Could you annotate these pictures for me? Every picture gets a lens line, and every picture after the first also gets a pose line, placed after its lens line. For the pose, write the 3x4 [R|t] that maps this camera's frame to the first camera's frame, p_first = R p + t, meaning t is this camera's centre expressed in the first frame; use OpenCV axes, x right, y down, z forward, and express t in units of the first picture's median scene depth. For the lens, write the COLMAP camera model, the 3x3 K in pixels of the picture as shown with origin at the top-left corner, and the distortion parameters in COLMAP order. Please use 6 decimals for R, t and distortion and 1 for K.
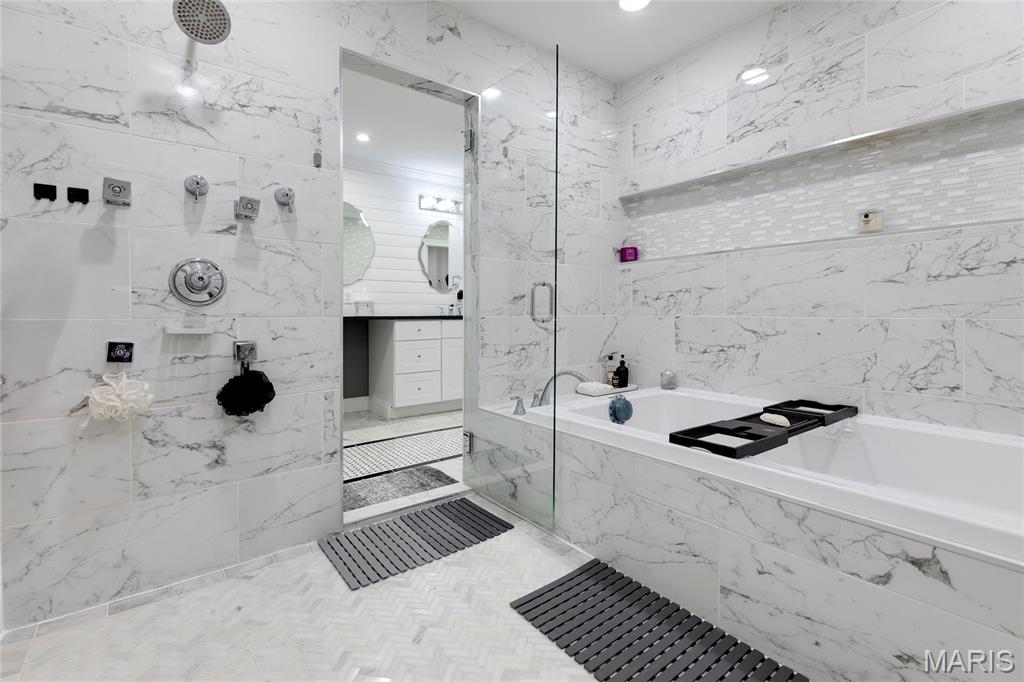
lens RADIAL K [[469.2, 0, 512.0], [0, 469.2, 341.0], [0, 0, 1]] dist [0.001312, -0.000052]
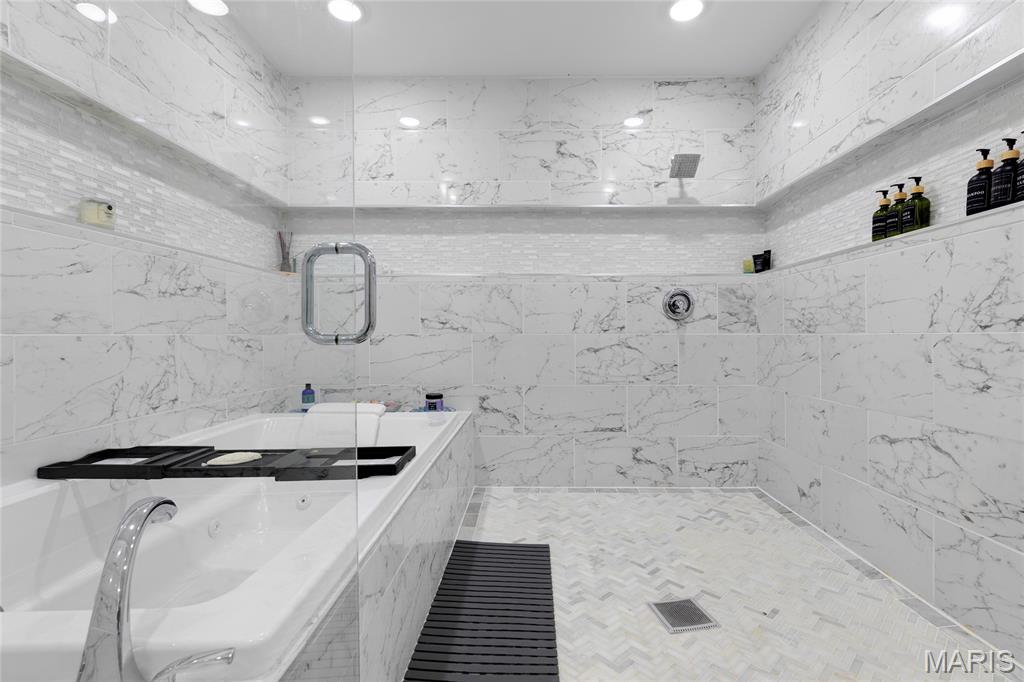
lens RADIAL K [[469.2, 0, 512.0], [0, 469.2, 341.0], [0, 0, 1]] dist [0.001312, -0.000052]
pose [[-0.759113, -0.011621, 0.650855, -0.302915], [0.037444, 0.997406, 0.061480, -0.065367], [-0.649881, 0.071040, -0.756709, 1.223291]]
